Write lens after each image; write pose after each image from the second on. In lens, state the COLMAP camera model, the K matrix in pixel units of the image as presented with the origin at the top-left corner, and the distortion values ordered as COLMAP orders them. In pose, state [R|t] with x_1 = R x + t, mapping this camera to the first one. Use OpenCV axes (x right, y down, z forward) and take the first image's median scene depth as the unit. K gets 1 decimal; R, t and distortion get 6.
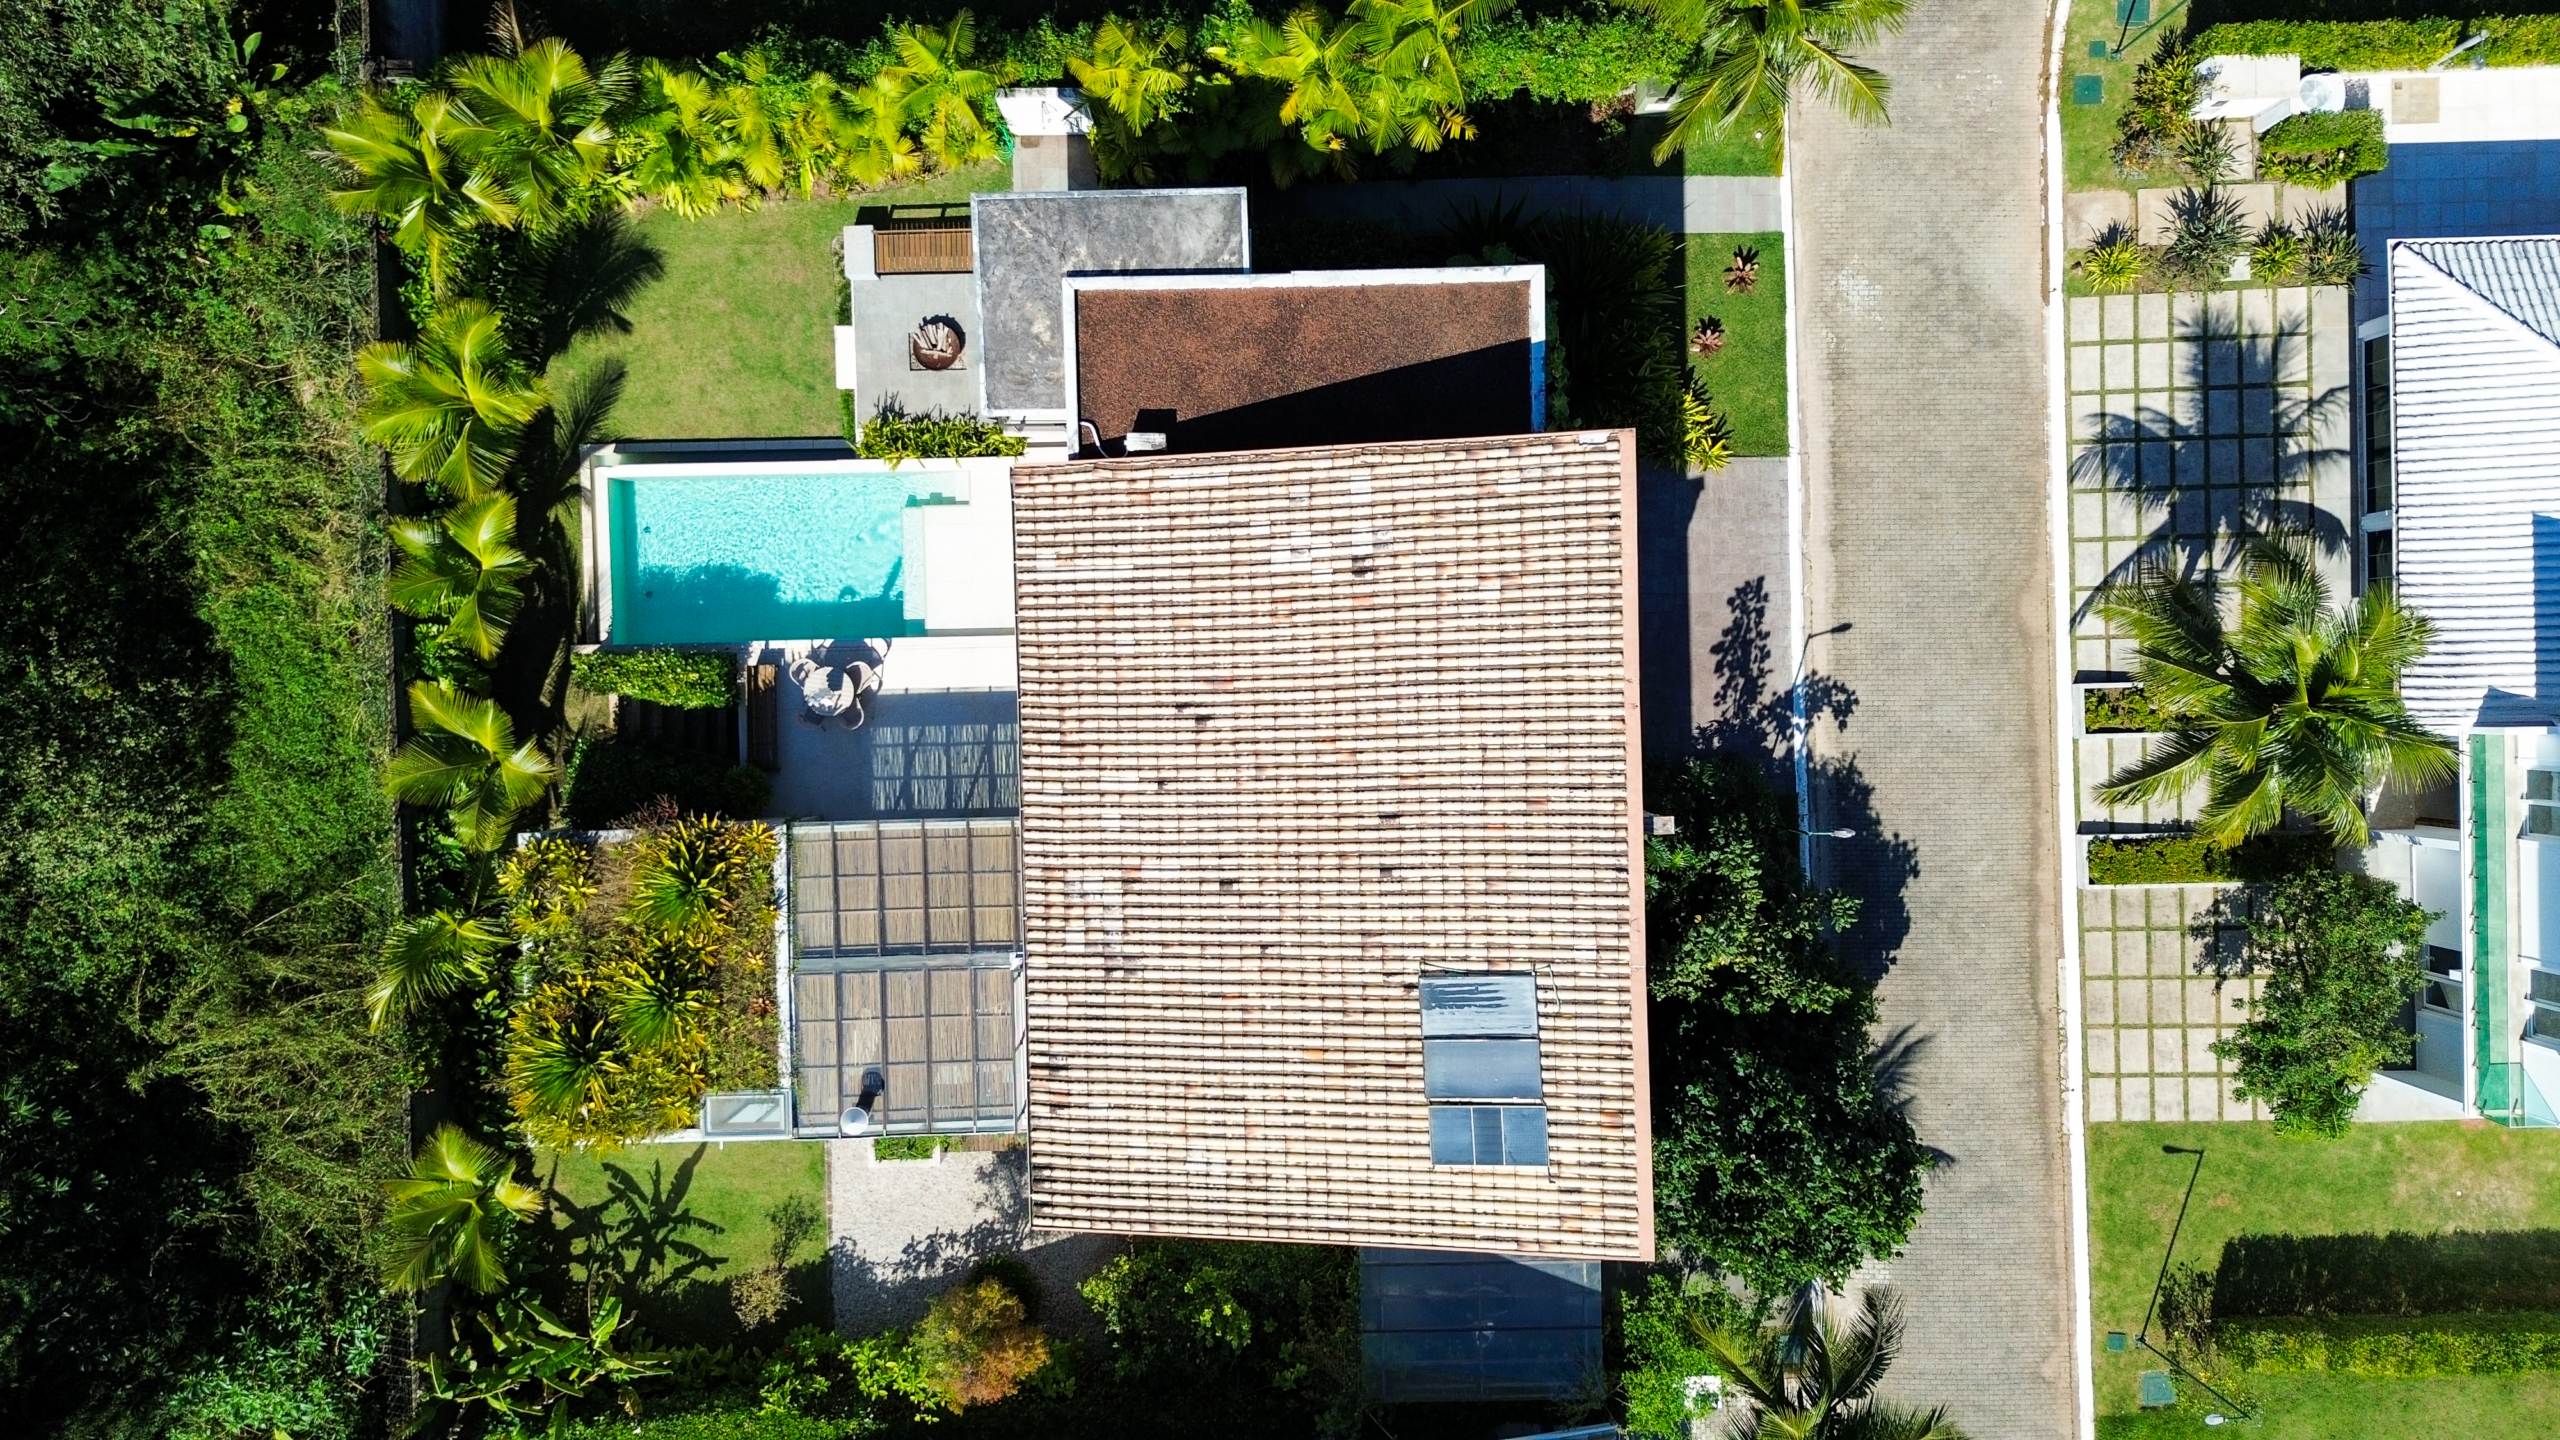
lens RADIAL K [[1839.1, 0, 1285.5], [0, 1839.1, 727.5], [0, 0, 1]] dist [0.084711, -0.076837]
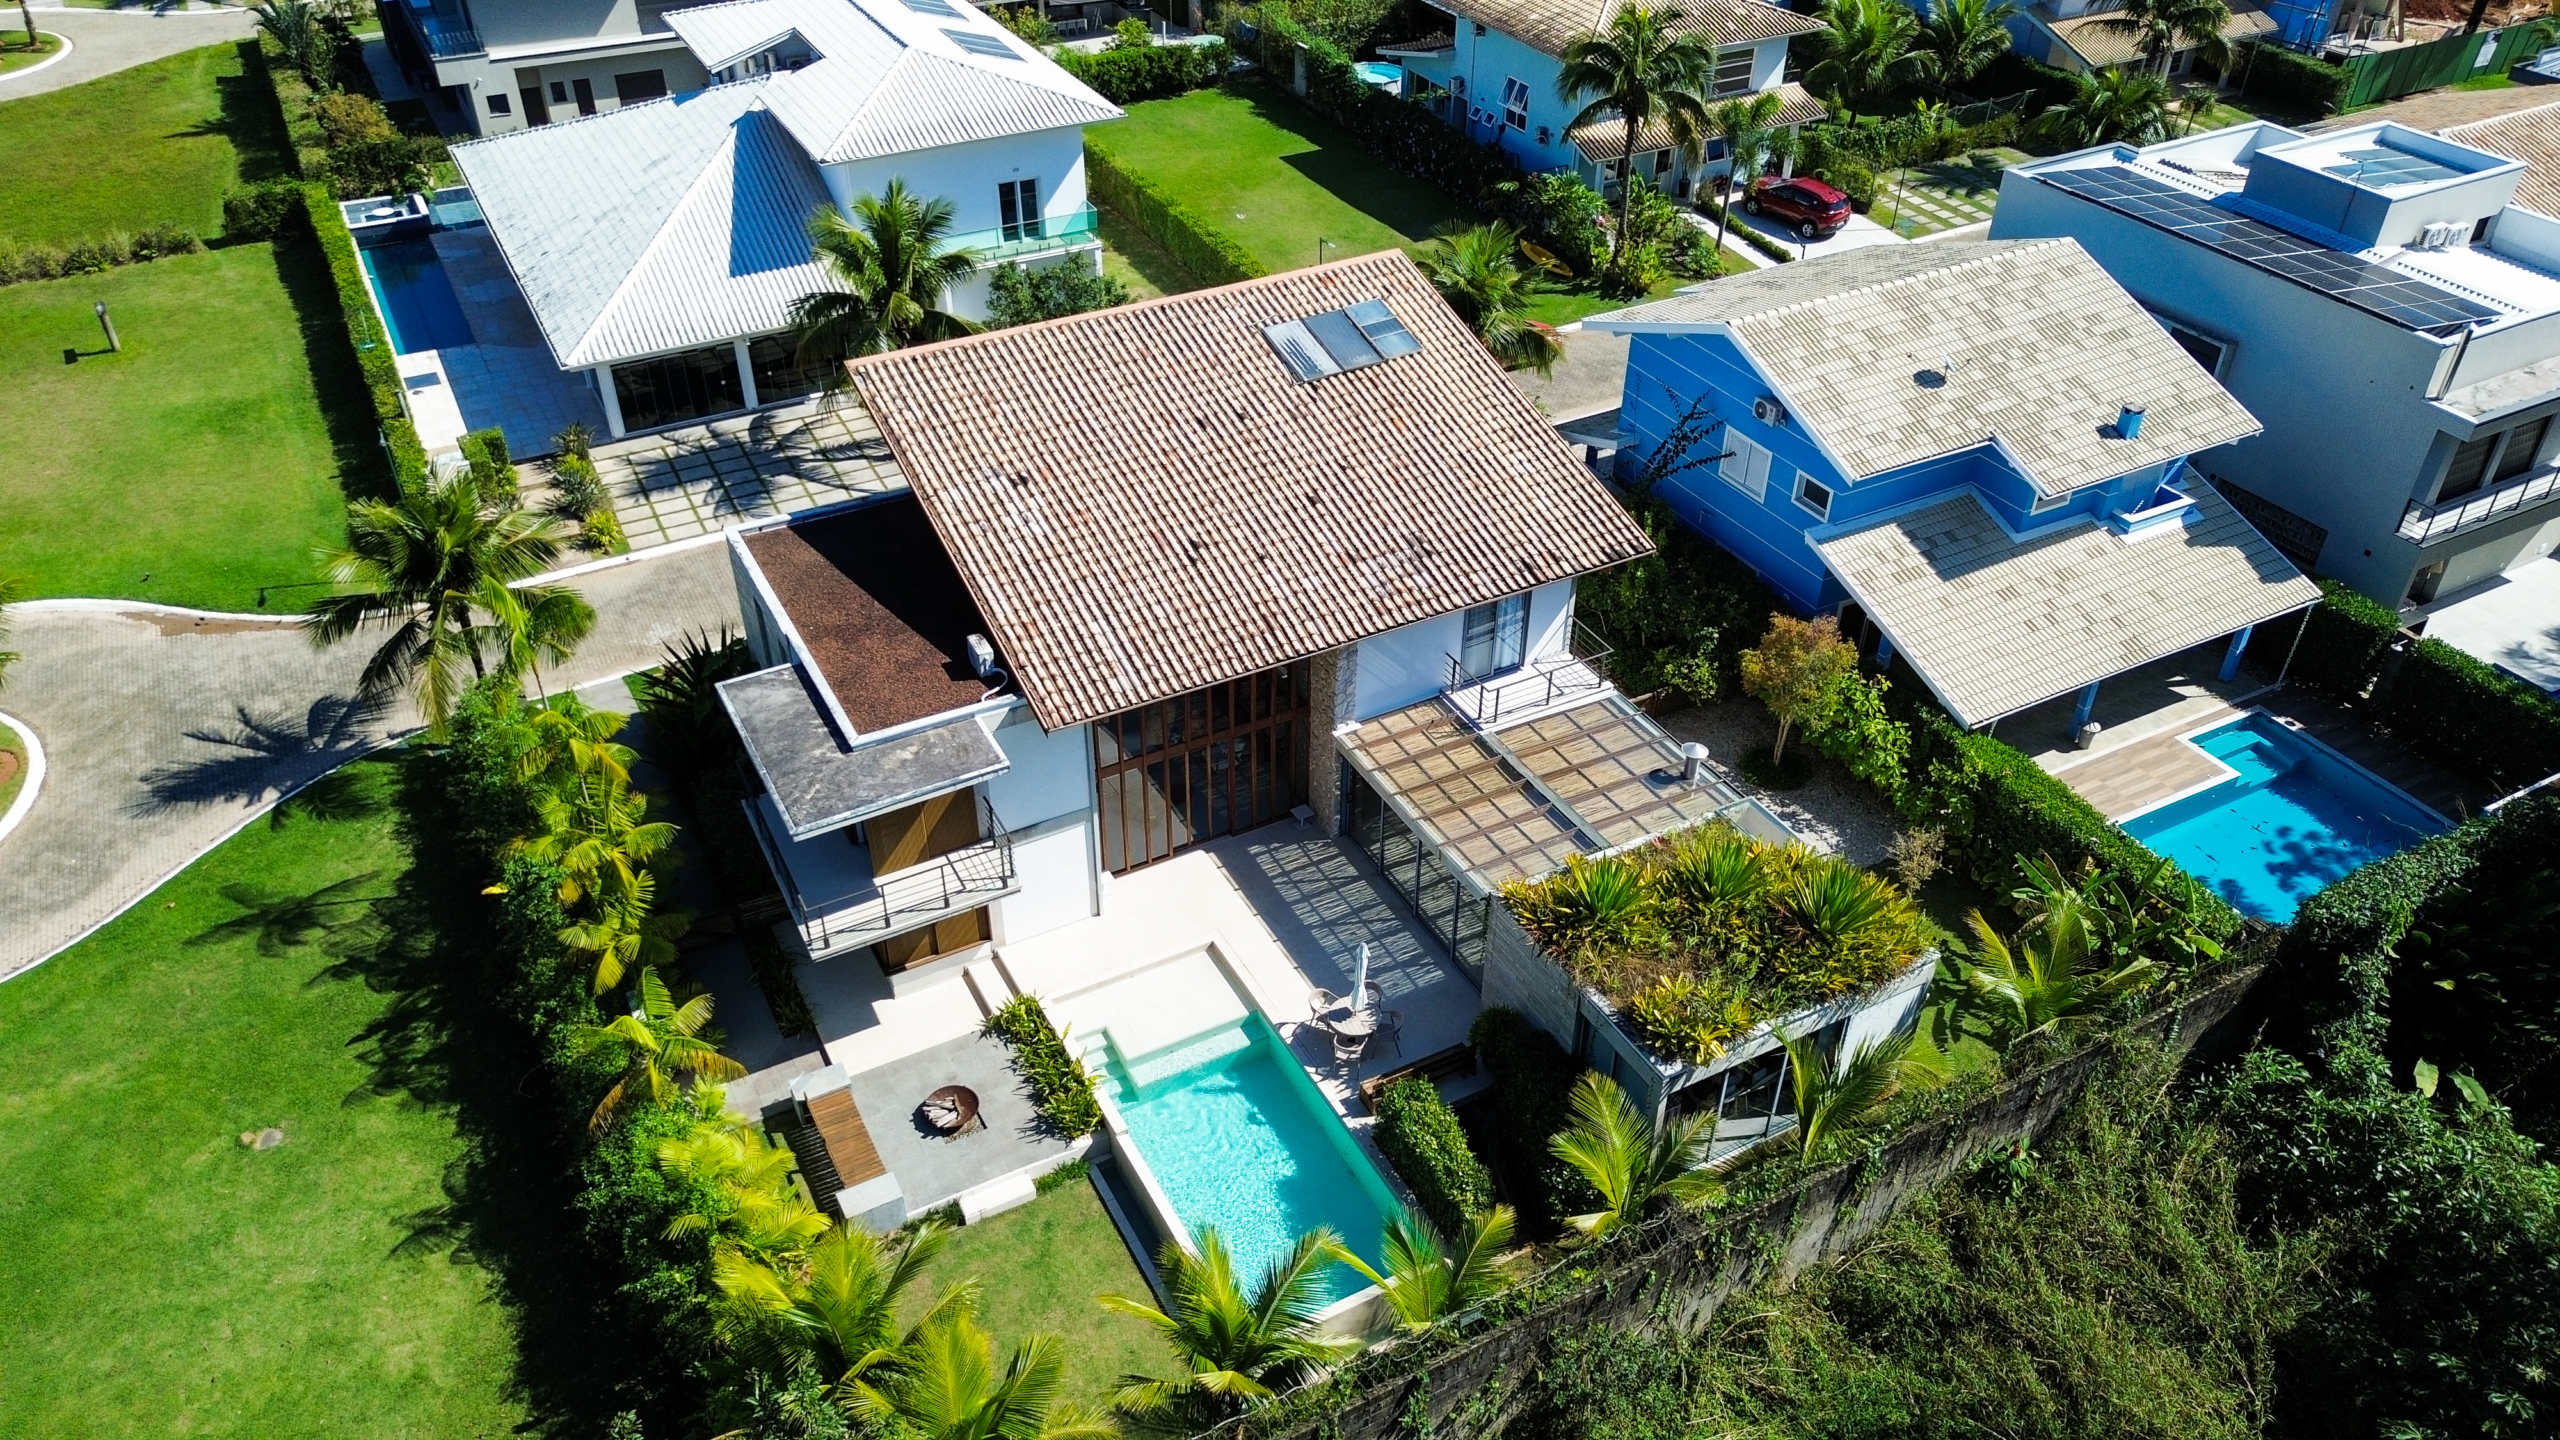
lens RADIAL K [[1839.1, 0, 1285.5], [0, 1839.1, 727.5], [0, 0, 1]] dist [0.084711, -0.076837]
pose [[-0.452040, -0.536694, 0.712474, -0.924069], [0.891961, -0.279241, 0.355571, -0.383338], [0.008119, 0.796231, 0.604938, 0.389761]]
